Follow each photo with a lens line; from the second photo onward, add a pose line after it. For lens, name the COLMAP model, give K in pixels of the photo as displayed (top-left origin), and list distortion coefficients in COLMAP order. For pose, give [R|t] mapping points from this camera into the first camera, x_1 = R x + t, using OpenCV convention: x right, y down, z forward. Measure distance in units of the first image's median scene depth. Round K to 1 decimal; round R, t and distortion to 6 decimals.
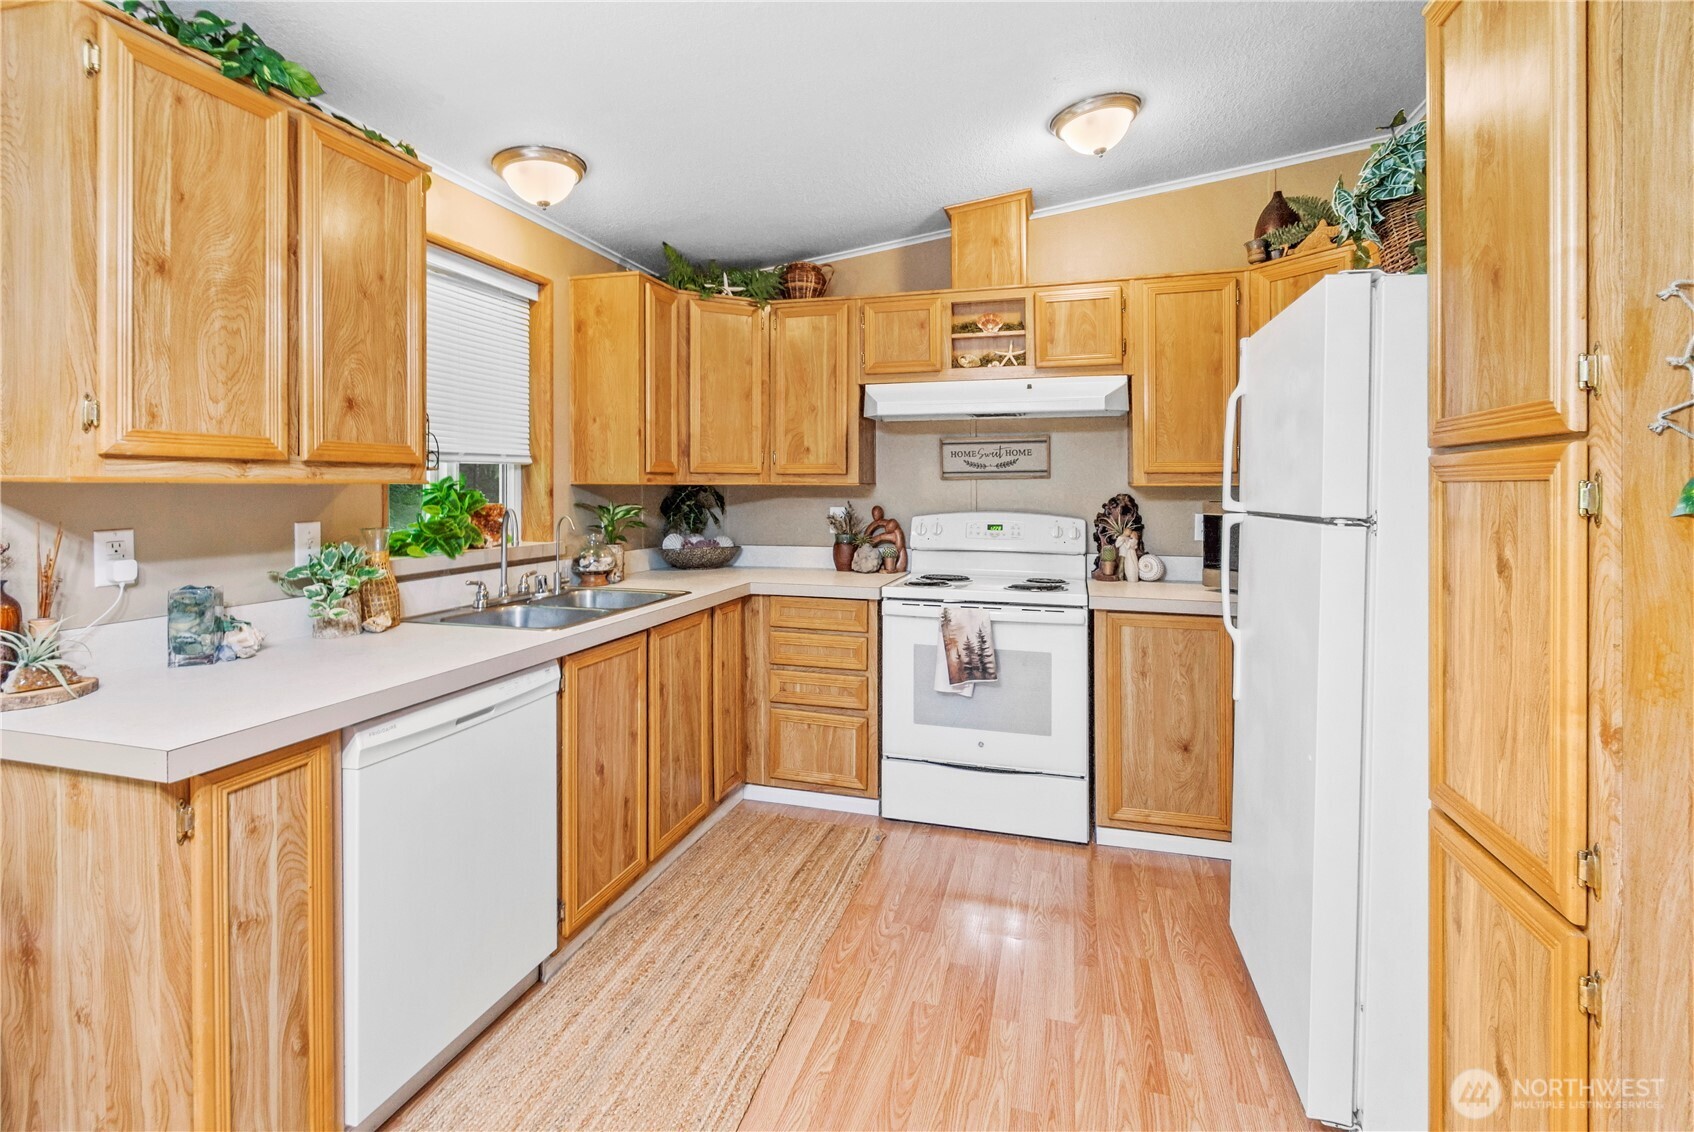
lens RADIAL K [[802.2, 0, 840.1], [0, 802.2, 497.7], [0, 0, 1]] dist [-0.000844, 0.000330]
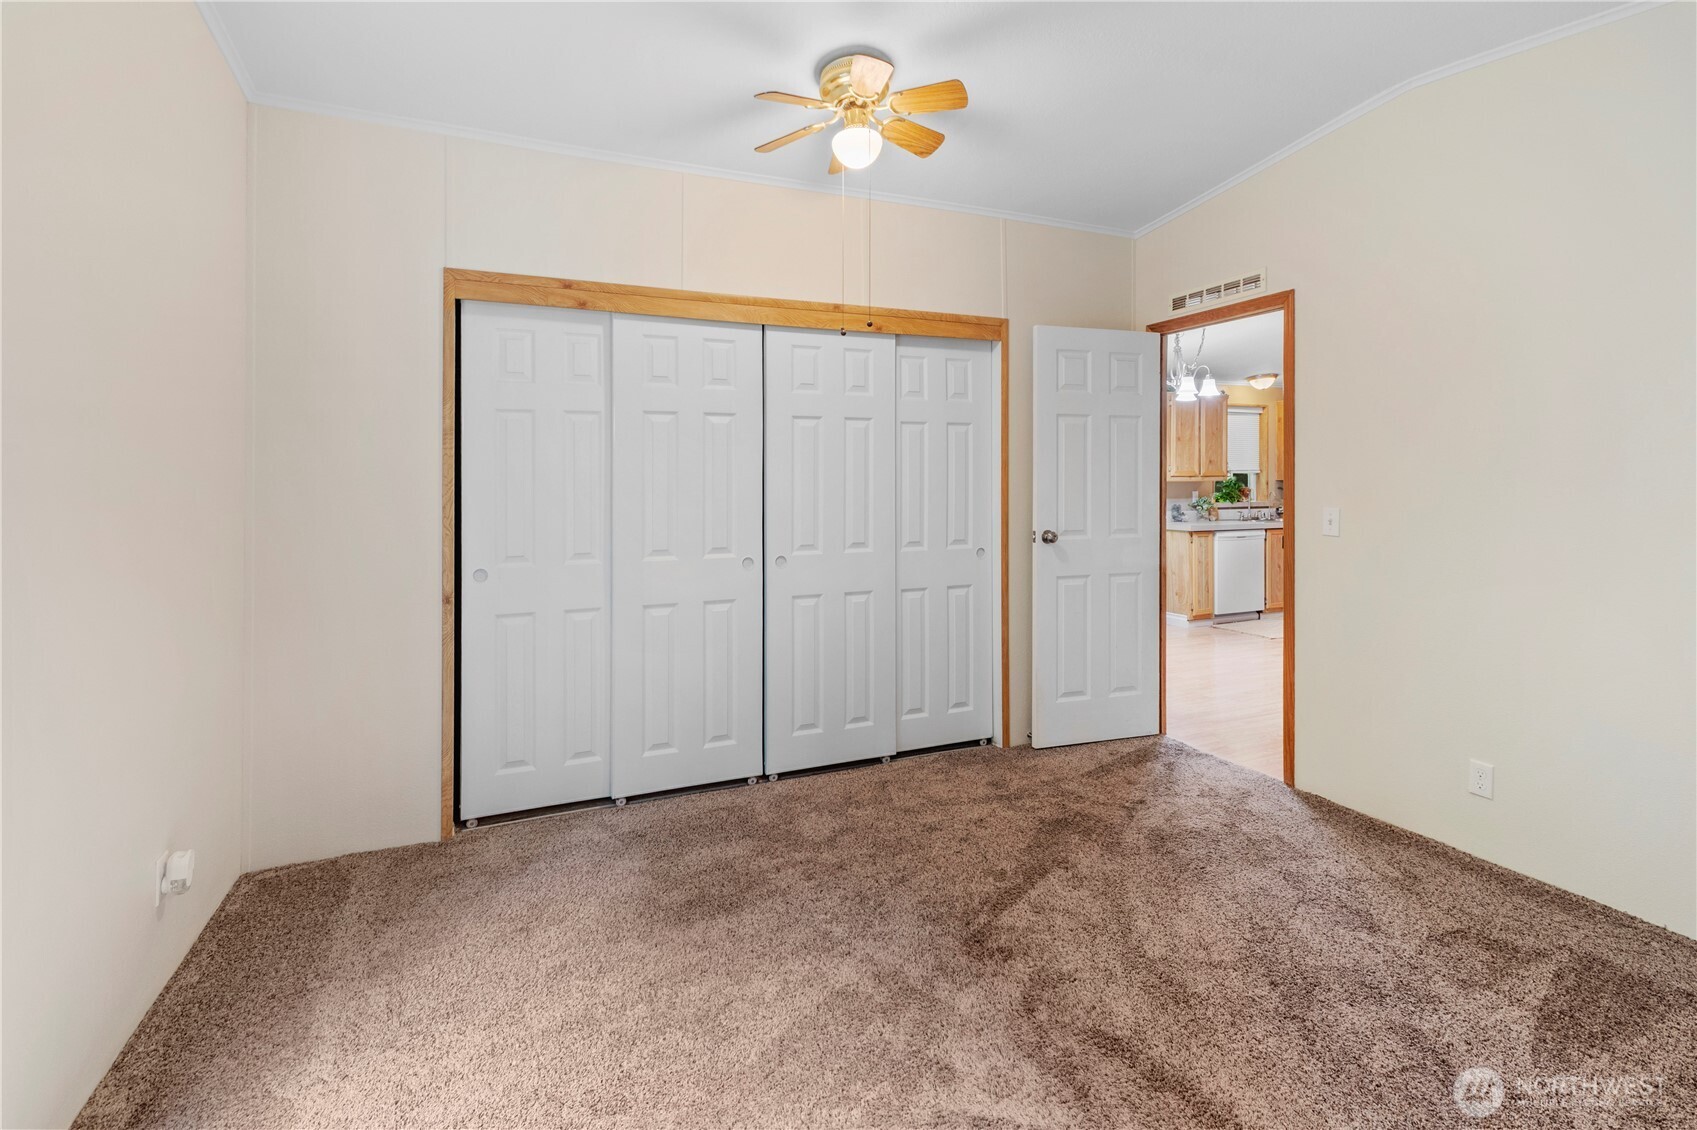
lens RADIAL K [[788.7, 0, 835.6], [0, 788.7, 493.9], [0, 0, 1]] dist [0.002458, -0.001422]
pose [[0.637230, 0.006656, -0.770645, 0.929888], [-0.003341, 0.999977, 0.005874, 0.022722], [0.770666, -0.001169, 0.637238, -2.217493]]
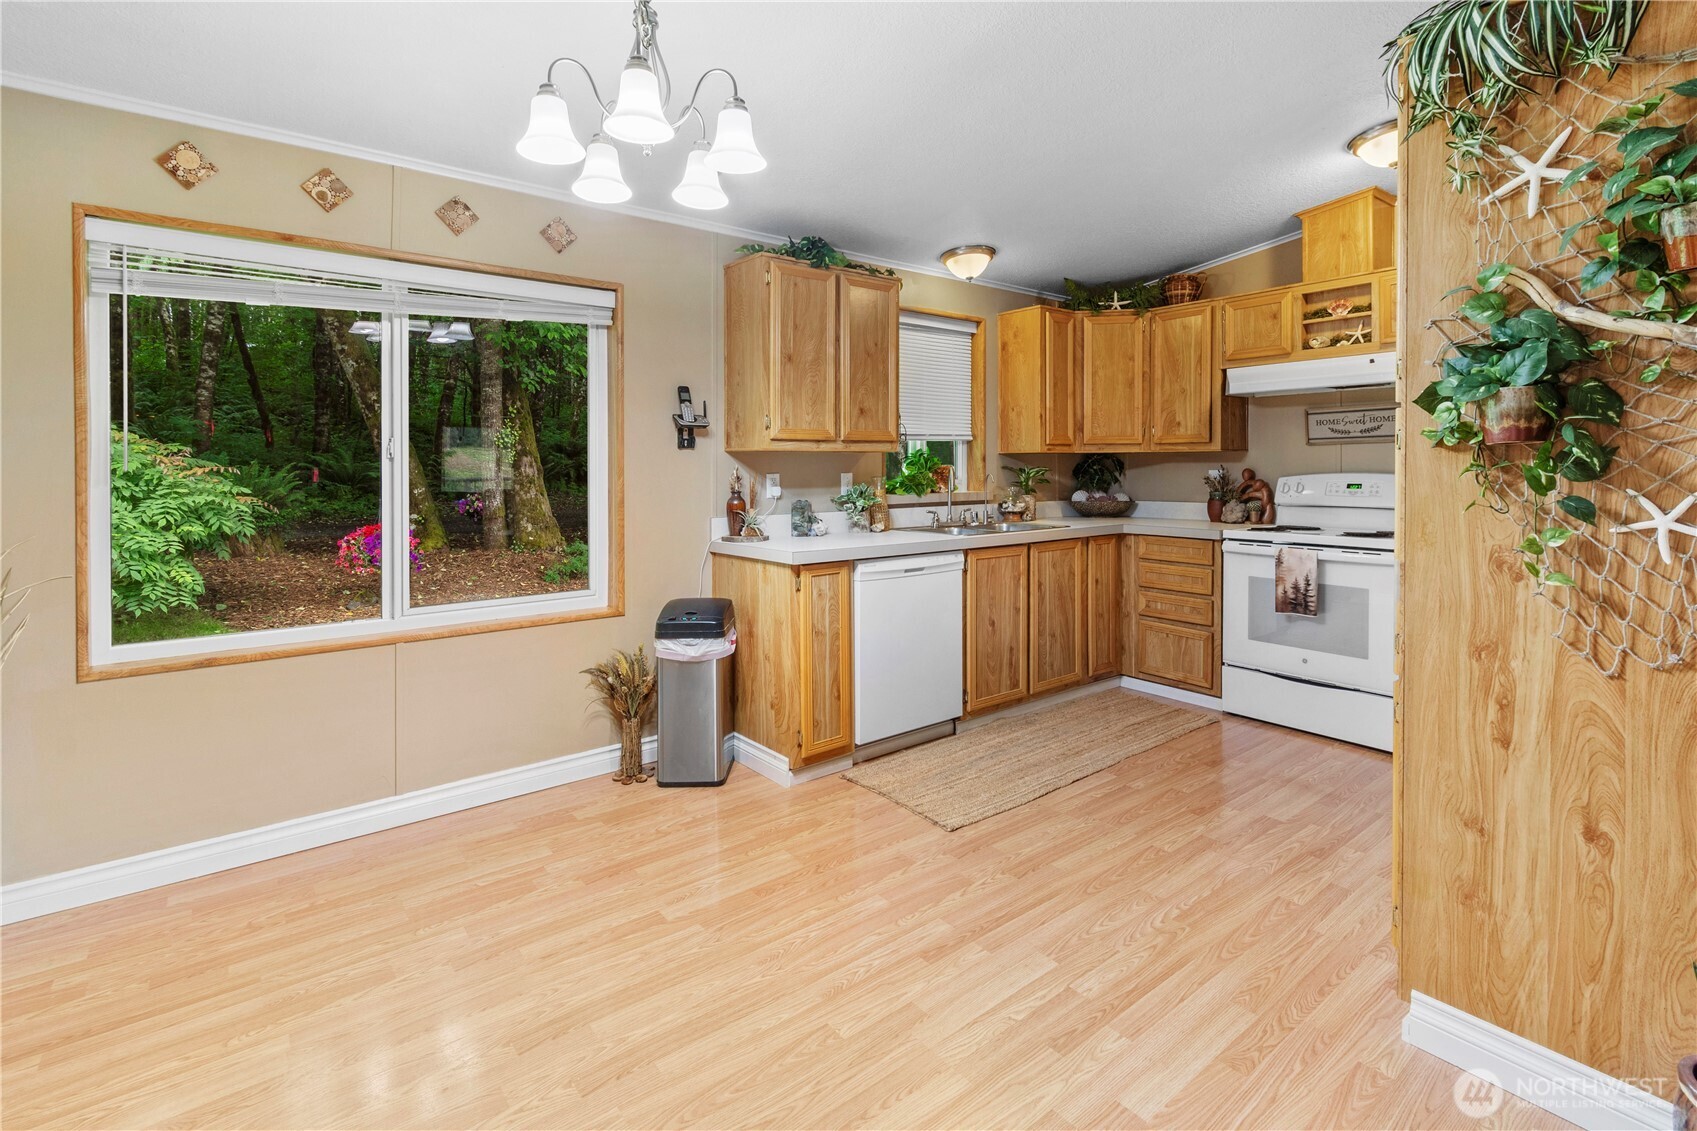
lens RADIAL K [[788.7, 0, 842.3], [0, 788.7, 484.1], [0, 0, 1]] dist [0.002458, -0.001422]
pose [[0.810924, 0.005963, -0.585121, 0.356295], [-0.000078, 0.999949, 0.010083, 0.031539], [0.585151, -0.008131, 0.810883, -0.443125]]
